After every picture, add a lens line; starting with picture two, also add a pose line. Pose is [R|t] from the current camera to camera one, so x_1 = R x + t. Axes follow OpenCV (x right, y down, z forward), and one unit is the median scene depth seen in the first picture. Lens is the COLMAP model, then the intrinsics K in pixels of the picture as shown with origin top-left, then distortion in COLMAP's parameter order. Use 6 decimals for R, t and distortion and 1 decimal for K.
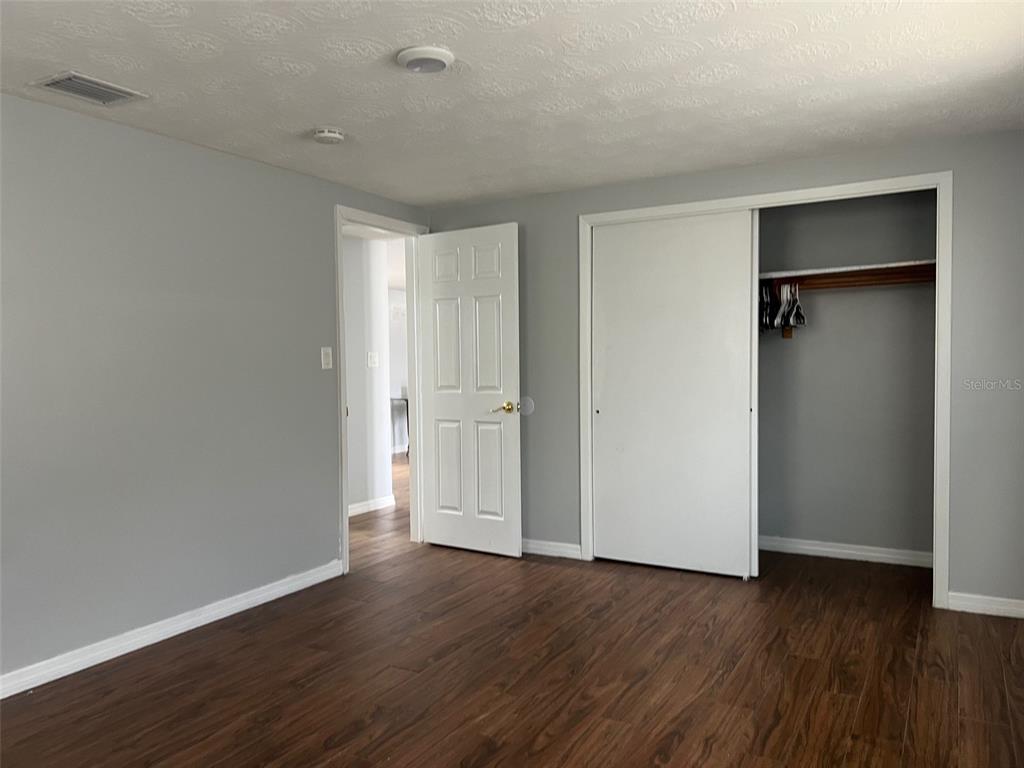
lens RADIAL K [[772.8, 0, 501.9], [0, 772.8, 380.6], [0, 0, 1]] dist [0.070932, -0.075576]
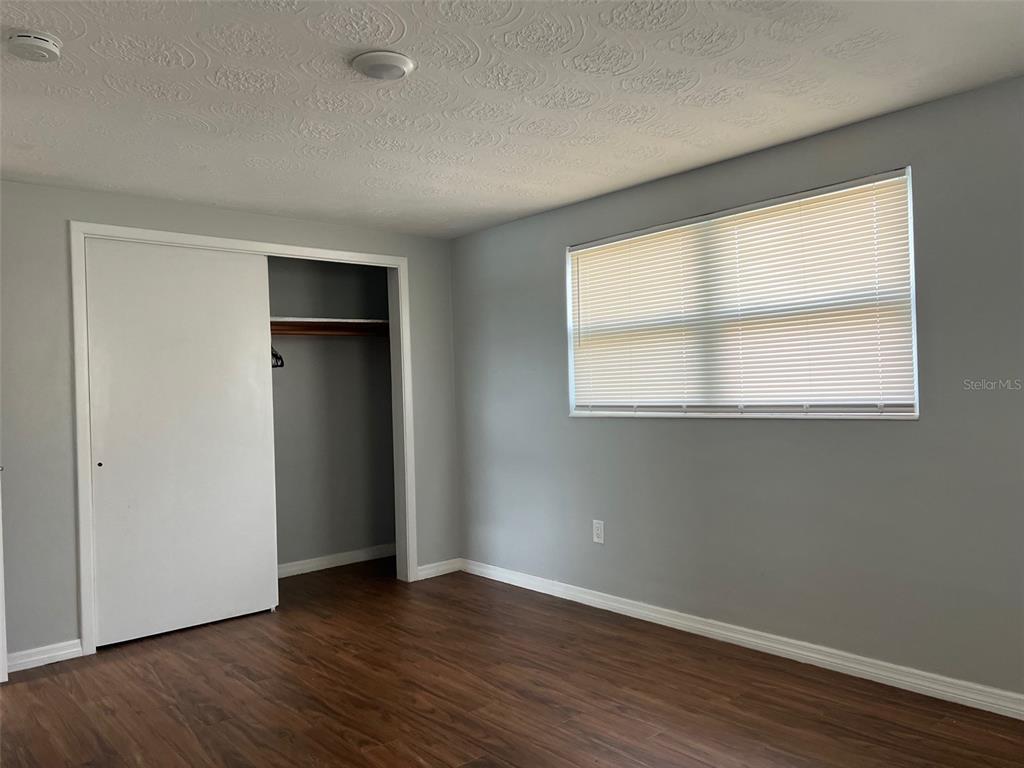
lens RADIAL K [[772.8, 0, 507.0], [0, 772.8, 378.6], [0, 0, 1]] dist [0.070932, -0.075576]
pose [[0.323420, 0.018305, 0.946078, -0.644857], [0.052899, 0.997900, -0.037391, 0.004531], [-0.944776, 0.062139, 0.321772, 0.405660]]
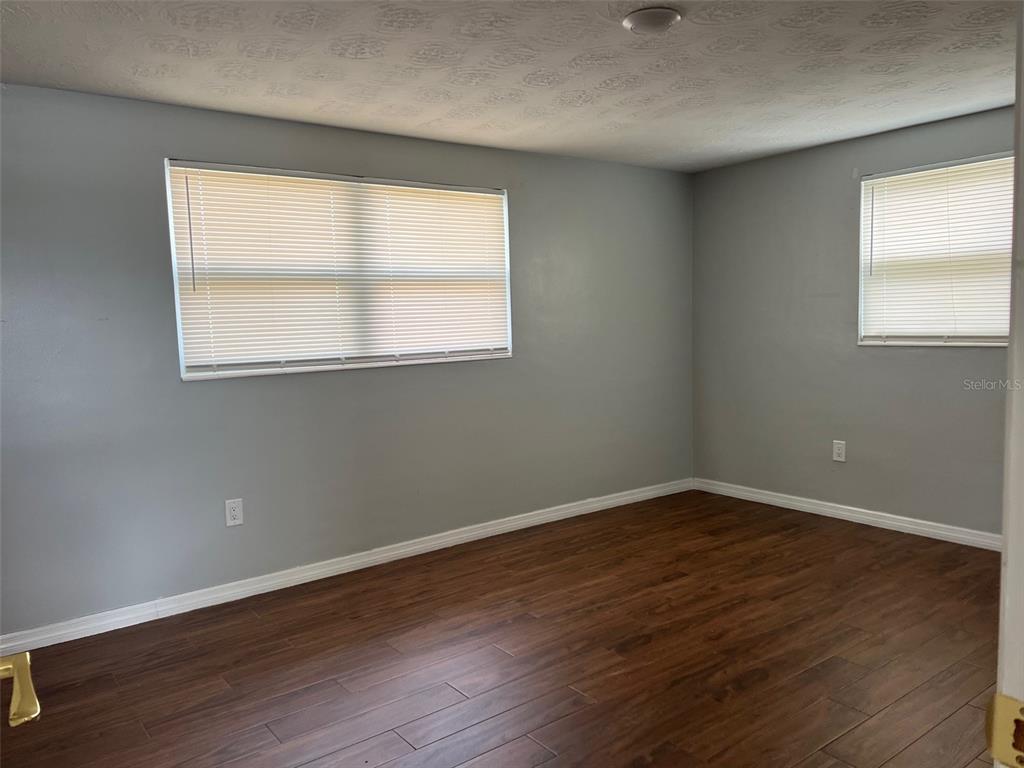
lens RADIAL K [[772.8, 0, 506.0], [0, 772.8, 383.8], [0, 0, 1]] dist [0.070932, -0.075576]
pose [[-0.927982, 0.011528, 0.372446, -0.200446], [0.054772, 0.992884, 0.105739, -0.049995], [-0.368577, 0.118524, -0.922010, 1.408794]]
